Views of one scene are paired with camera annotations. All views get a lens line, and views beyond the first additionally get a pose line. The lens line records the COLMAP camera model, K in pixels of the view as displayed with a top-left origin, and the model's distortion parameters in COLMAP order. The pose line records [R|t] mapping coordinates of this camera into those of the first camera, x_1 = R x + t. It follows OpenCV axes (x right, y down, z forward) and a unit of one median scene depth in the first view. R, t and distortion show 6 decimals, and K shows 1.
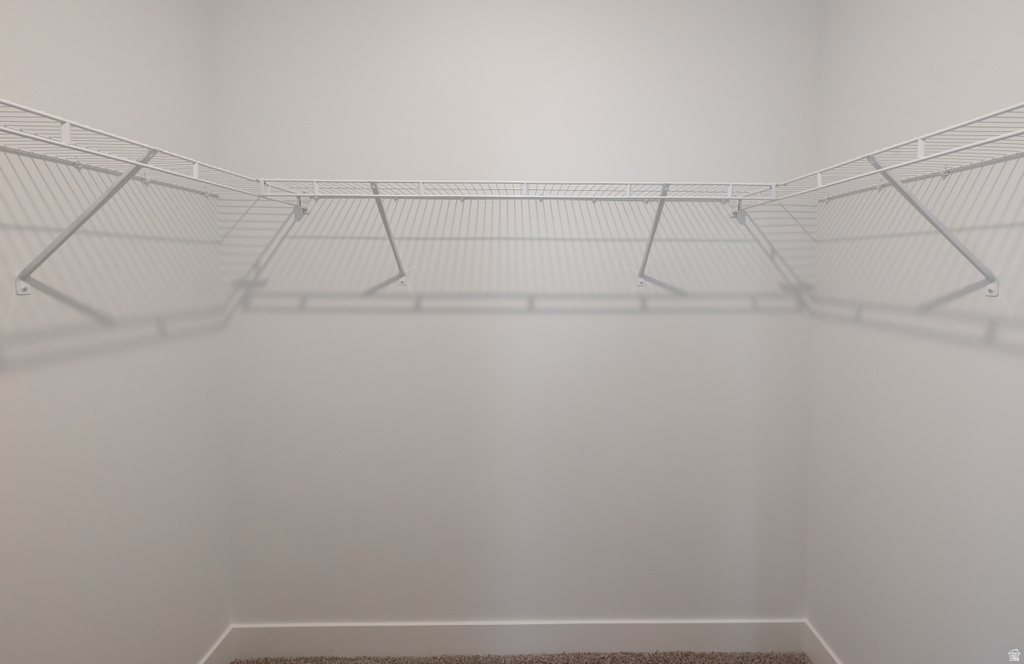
lens RADIAL K [[454.2, 0, 512.0], [0, 454.2, 332.0], [0, 0, 1]] dist [0.000075, 0.000175]
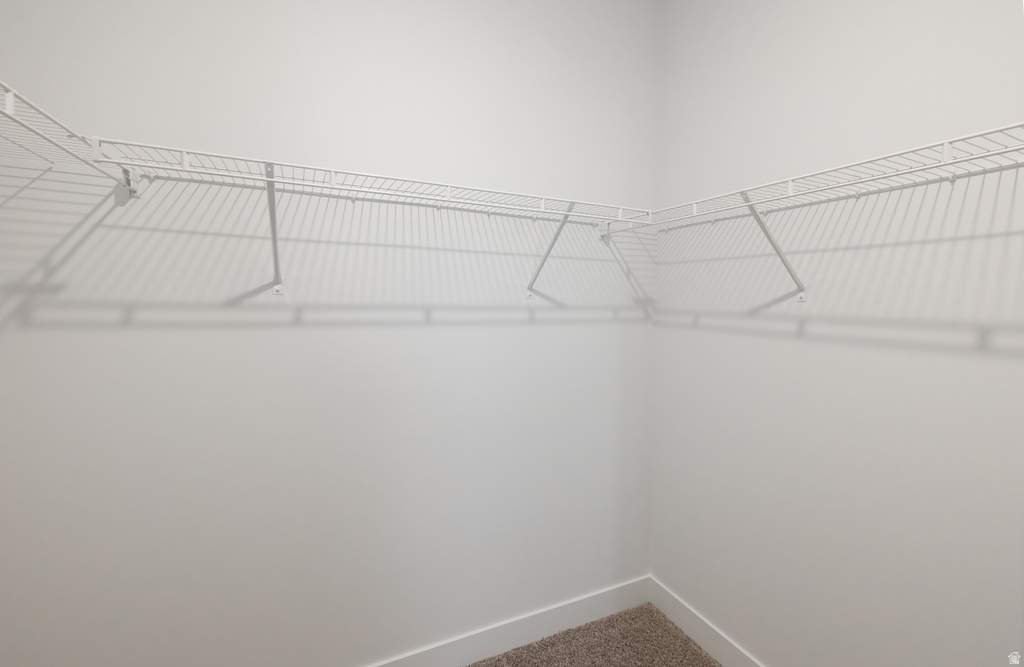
lens RADIAL K [[441.3, 0, 512.3], [0, 441.3, 351.8], [0, 0, 1]] dist [0.002147, 0.000137]
pose [[0.909938, -0.038133, 0.412987, -0.191253], [0.041769, 0.999127, 0.000223, 0.022512], [-0.412635, 0.017047, 0.910737, 0.073224]]
